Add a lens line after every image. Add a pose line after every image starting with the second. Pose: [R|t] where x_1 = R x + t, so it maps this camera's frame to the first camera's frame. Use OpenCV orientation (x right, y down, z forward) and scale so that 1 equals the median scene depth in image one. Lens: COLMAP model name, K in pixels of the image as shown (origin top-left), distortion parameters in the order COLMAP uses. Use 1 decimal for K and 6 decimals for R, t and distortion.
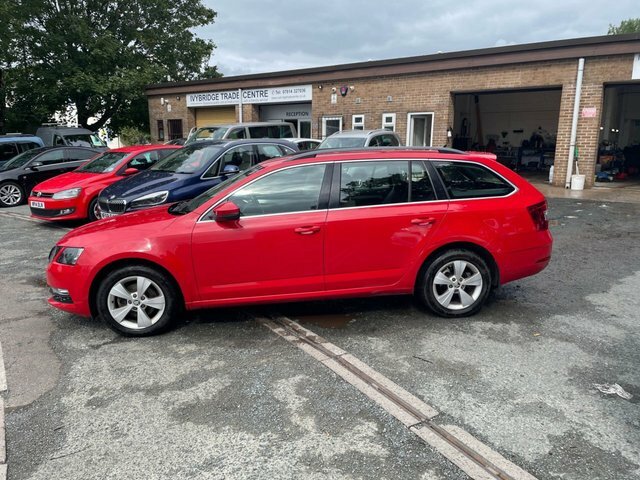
lens RADIAL K [[480.5, 0, 321.4], [0, 480.5, 237.6], [0, 0, 1]] dist [0.092232, -0.115735]
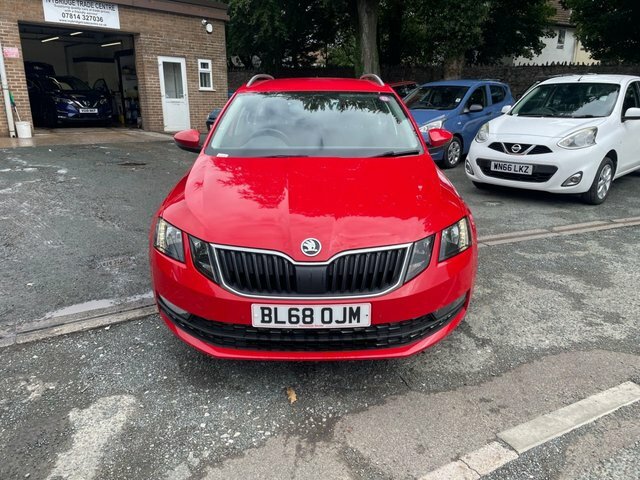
lens RADIAL K [[480.5, 0, 321.4], [0, 480.5, 237.6], [0, 0, 1]] dist [0.092232, -0.115735]
pose [[0.122772, -0.274519, 0.953712, -0.362442], [0.187632, 0.950071, 0.249317, -0.047236], [-0.974536, 0.148338, 0.168151, 0.346960]]
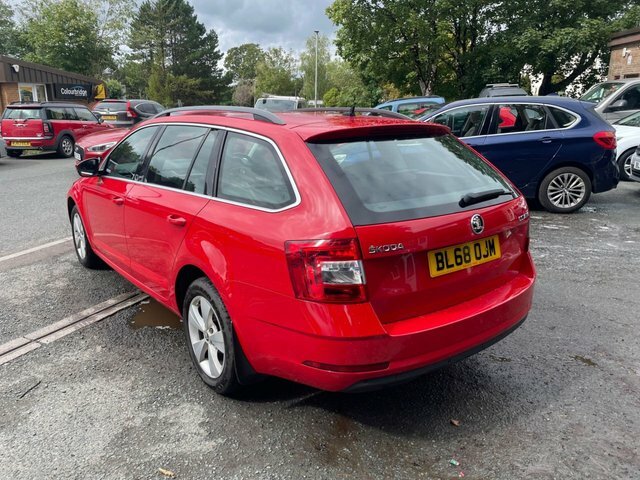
lens RADIAL K [[480.5, 0, 321.4], [0, 480.5, 237.6], [0, 0, 1]] dist [0.092232, -0.115735]
pose [[0.509515, 0.231207, -0.828817, 0.293981], [-0.169676, 0.971308, 0.166648, -0.052953], [0.843567, 0.055721, 0.534126, 0.277649]]
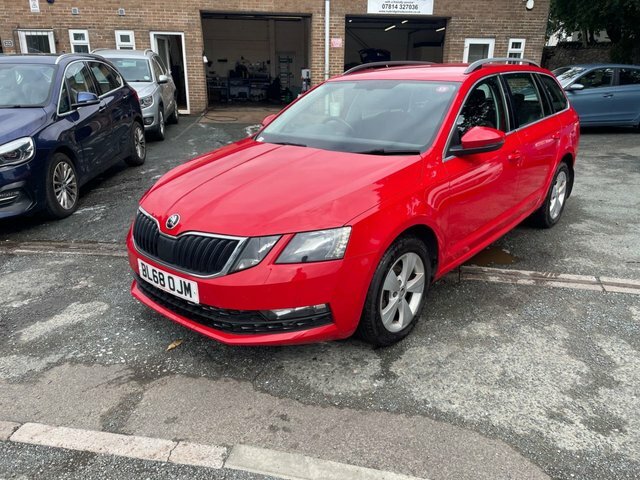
lens RADIAL K [[480.5, 0, 321.4], [0, 480.5, 237.6], [0, 0, 1]] dist [0.092232, -0.115735]
pose [[0.736004, -0.209383, 0.643783, -0.283552], [0.125607, 0.976692, 0.174058, -0.022254], [-0.665222, -0.047244, 0.745149, 0.190064]]
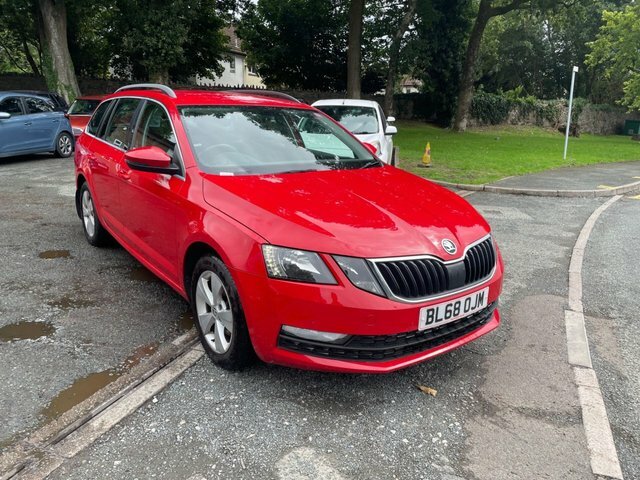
lens RADIAL K [[482.2, 0, 318.9], [0, 482.2, 229.0], [0, 0, 1]] dist [0.082764, -0.103006]
pose [[-0.500724, -0.203684, 0.841302, -0.334586], [0.144420, 0.938640, 0.313206, -0.076586], [-0.853474, 0.278331, -0.440583, 0.508474]]
